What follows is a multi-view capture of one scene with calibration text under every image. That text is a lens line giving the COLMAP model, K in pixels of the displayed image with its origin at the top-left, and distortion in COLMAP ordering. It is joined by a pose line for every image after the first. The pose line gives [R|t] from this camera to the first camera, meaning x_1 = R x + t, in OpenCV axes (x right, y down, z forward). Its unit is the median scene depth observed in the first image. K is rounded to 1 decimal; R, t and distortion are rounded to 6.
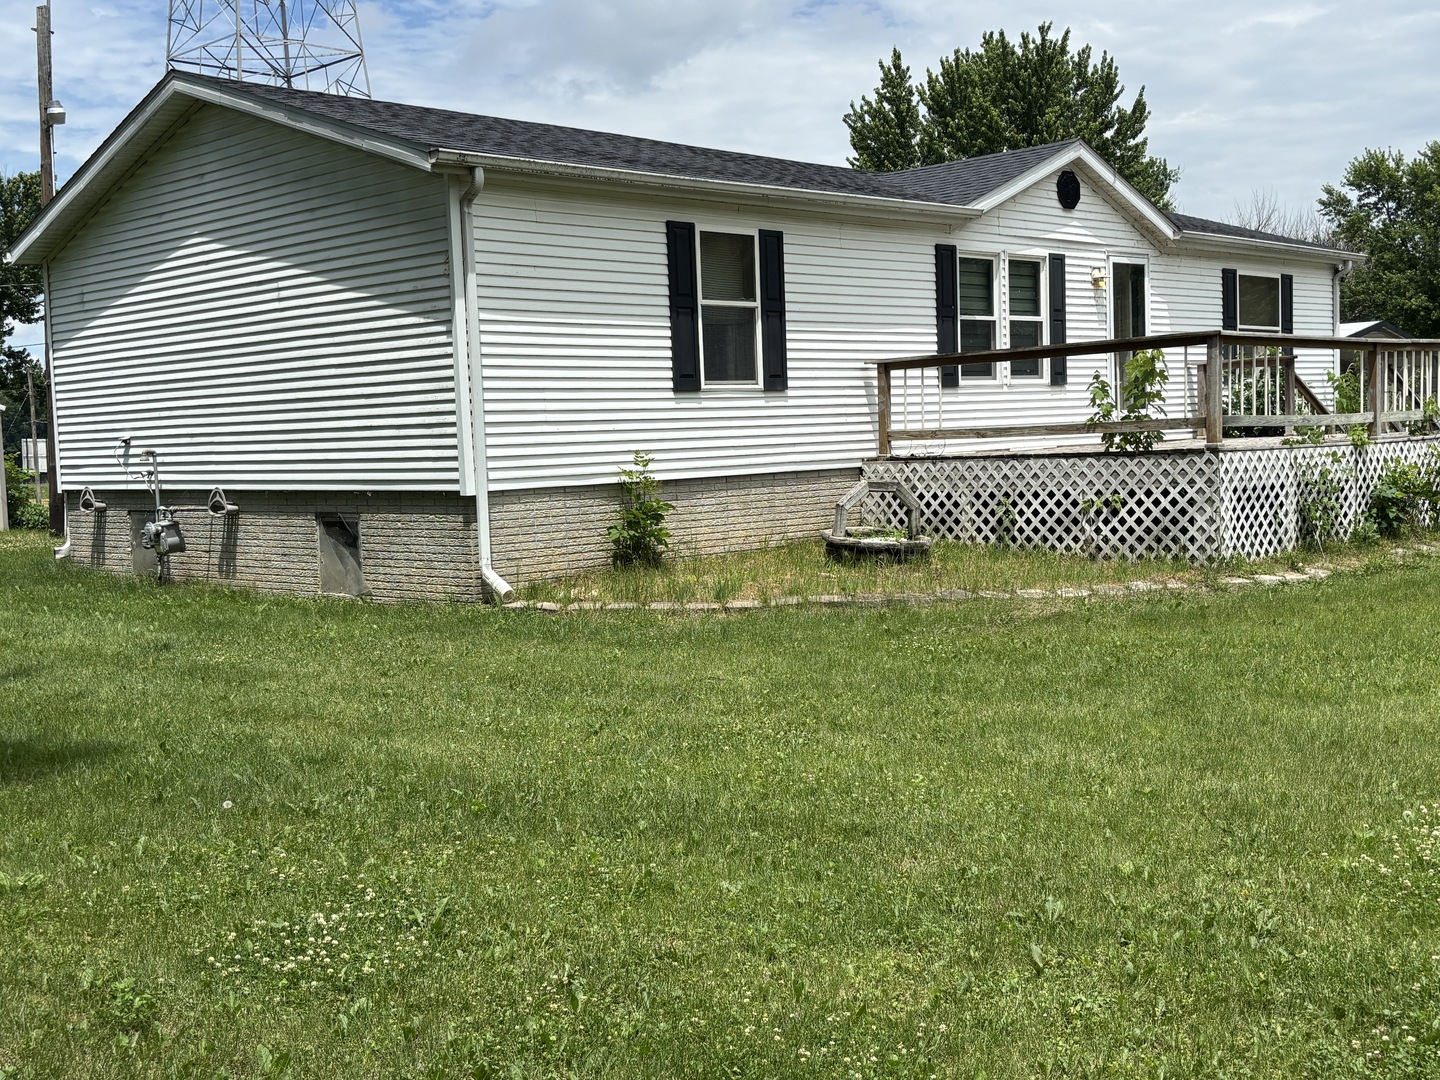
lens RADIAL K [[1638.4, 0, 720.4], [0, 1638.4, 542.6], [0, 0, 1]] dist [0.032391, 0.000000]
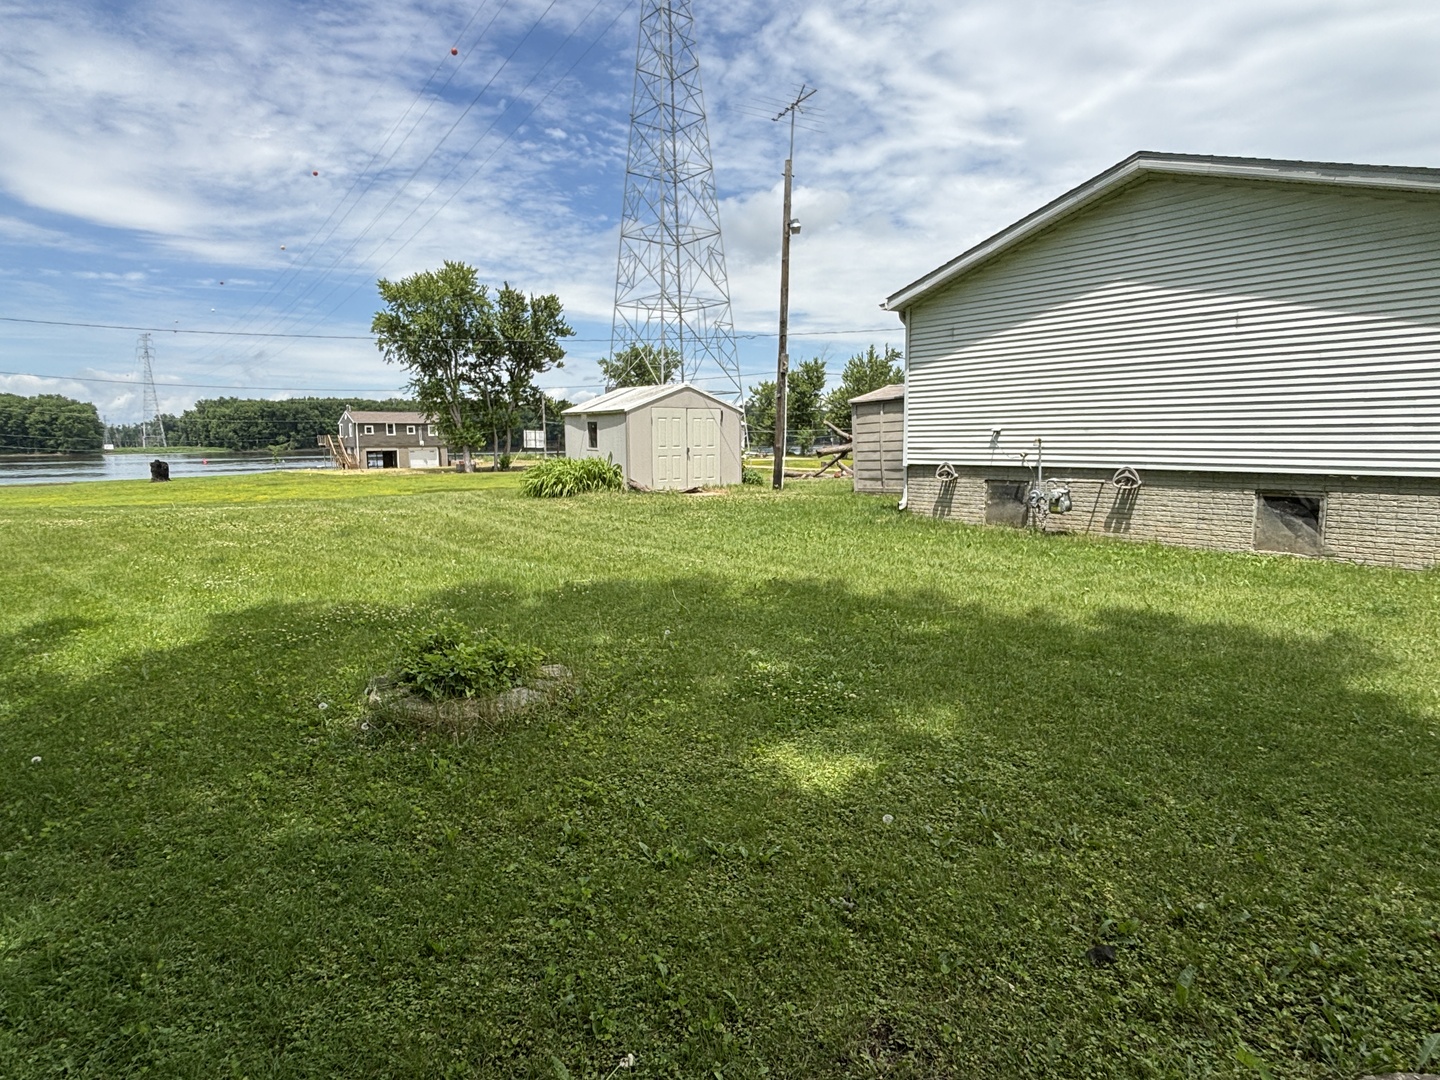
lens RADIAL K [[808.9, 0, 718.9], [0, 808.9, 535.9], [0, 0, 1]] dist [0.001238, -0.000127]
pose [[0.992892, 0.041318, -0.111615, -0.558572], [-0.034982, 0.997696, 0.058136, -0.003392], [0.113760, -0.053818, 0.992050, 0.283992]]
